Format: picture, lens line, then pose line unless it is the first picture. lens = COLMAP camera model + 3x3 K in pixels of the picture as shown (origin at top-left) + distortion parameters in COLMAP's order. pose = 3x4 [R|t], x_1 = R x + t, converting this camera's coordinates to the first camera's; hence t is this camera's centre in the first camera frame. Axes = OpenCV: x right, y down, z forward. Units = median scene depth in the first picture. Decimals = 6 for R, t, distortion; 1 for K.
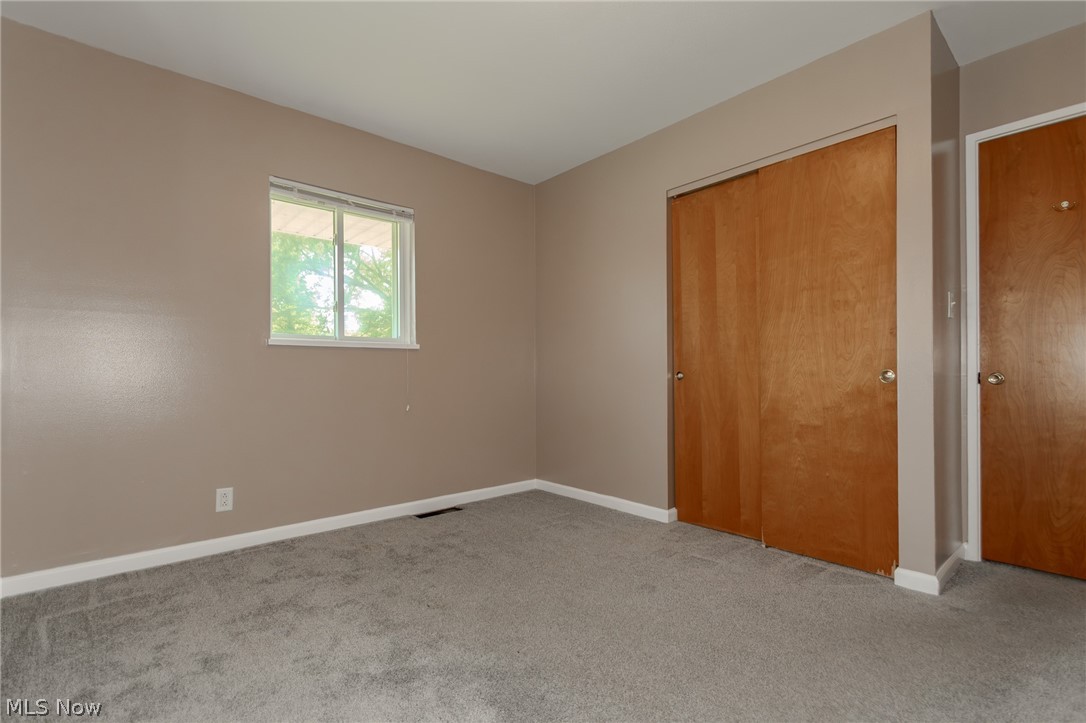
lens RADIAL K [[507.1, 0, 540.7], [0, 507.1, 361.7], [0, 0, 1]] dist [0.010872, -0.002240]
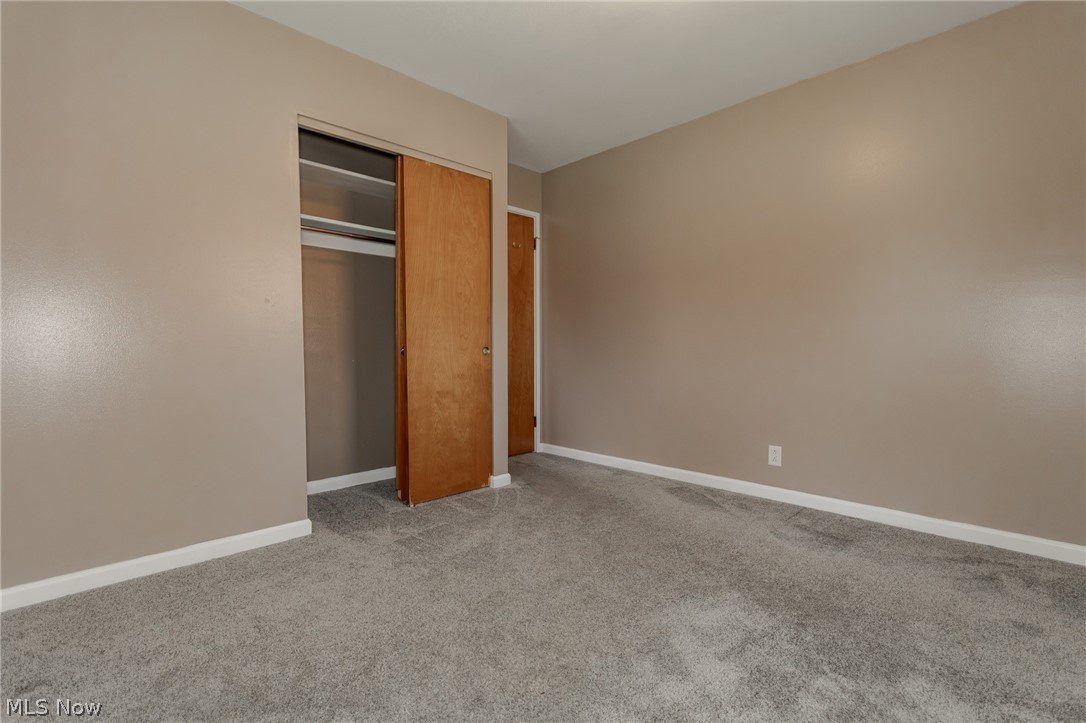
lens RADIAL K [[507.1, 0, 543.2], [0, 507.1, 362.3], [0, 0, 1]] dist [0.010872, -0.002240]
pose [[-0.043834, -0.025063, 0.998724, -0.699969], [-0.005403, 0.999677, 0.024849, 0.024057], [-0.999024, -0.004307, -0.043955, 0.809908]]
